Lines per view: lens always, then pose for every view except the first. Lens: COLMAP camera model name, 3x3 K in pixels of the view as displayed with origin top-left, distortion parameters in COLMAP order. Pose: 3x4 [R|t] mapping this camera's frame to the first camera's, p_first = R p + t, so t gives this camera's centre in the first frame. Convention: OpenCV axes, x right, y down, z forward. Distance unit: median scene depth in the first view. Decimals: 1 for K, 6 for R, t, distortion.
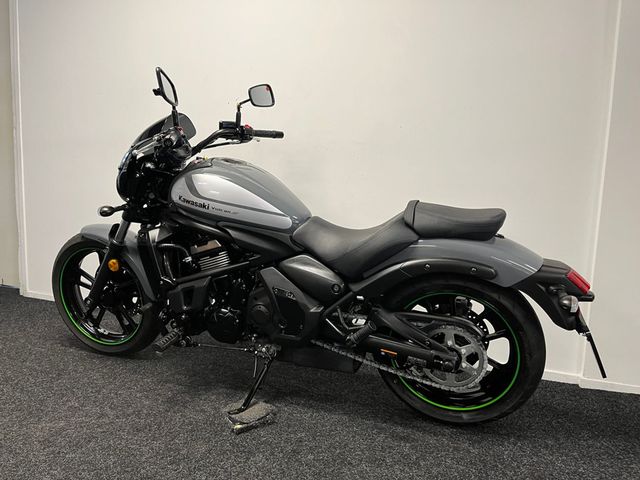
lens RADIAL K [[482.5, 0, 320.0], [0, 482.5, 240.0], [0, 0, 1]] dist [0.090169, -0.120122]
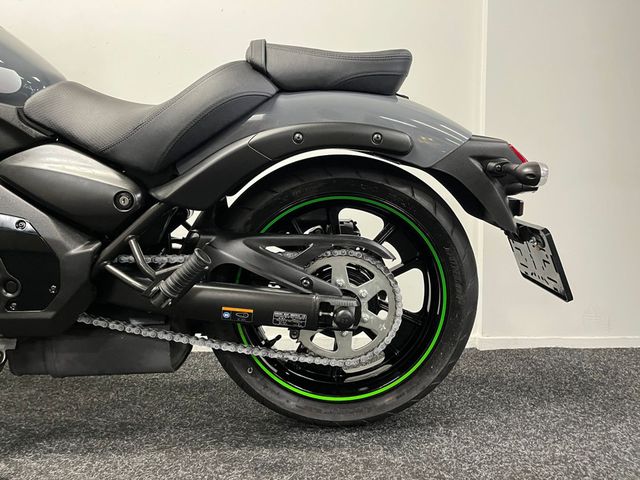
lens RADIAL K [[483.7, 0, 320.2], [0, 483.7, 245.3], [0, 0, 1]] dist [0.104307, -0.148067]
pose [[0.930296, -0.063150, 0.361332, 0.034793], [0.084118, 0.995546, -0.042580, 0.178179], [-0.357034, 0.070006, 0.931464, 0.434664]]
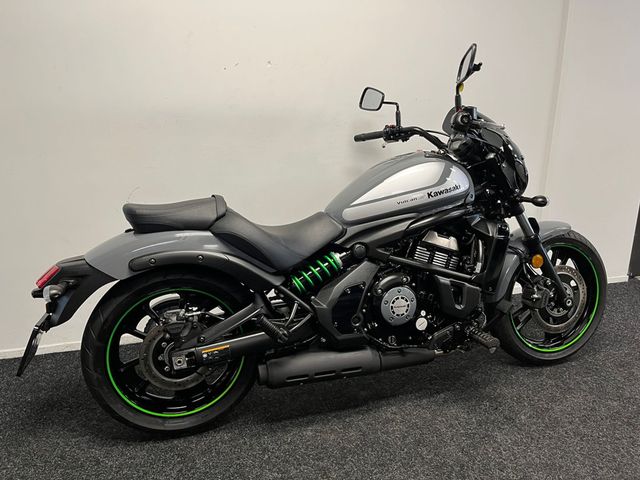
lens RADIAL K [[482.5, 0, 320.0], [0, 482.5, 240.0], [0, 0, 1]] dist [0.090169, -0.120122]
pose [[0.795390, -0.198095, 0.572812, -0.855341], [0.102382, 0.975413, 0.195160, -0.212750], [-0.597389, -0.096583, 0.796115, 0.342903]]
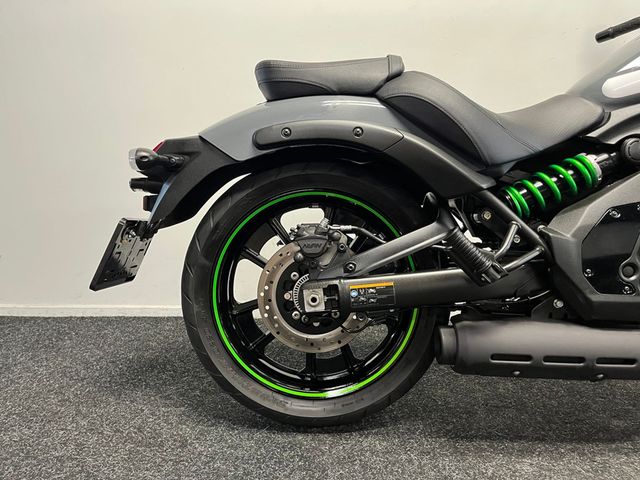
lens RADIAL K [[482.5, 0, 320.0], [0, 482.5, 240.0], [0, 0, 1]] dist [0.090169, -0.120122]
pose [[0.946627, -0.088775, 0.309866, -0.753807], [0.076500, 0.995735, 0.051570, 0.051441], [-0.313123, -0.025113, 0.949381, 0.653496]]
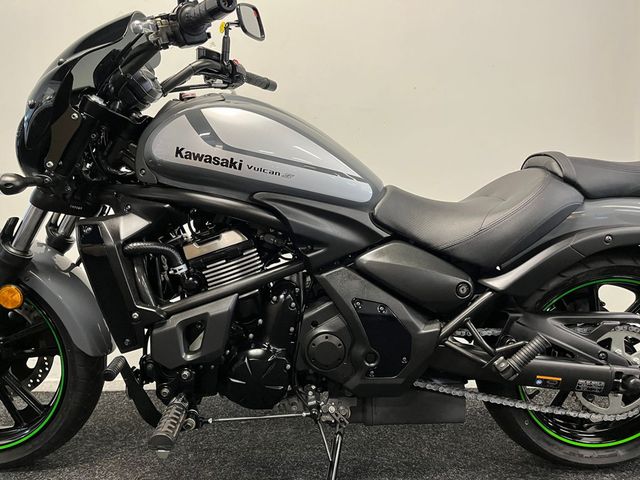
lens RADIAL K [[482.5, 0, 320.0], [0, 482.5, 240.0], [0, 0, 1]] dist [0.090169, -0.120122]
pose [[0.931613, -0.055115, 0.359249, -0.346269], [0.081280, 0.994995, -0.058127, 0.056011], [-0.354248, 0.083352, 0.931430, 0.454060]]
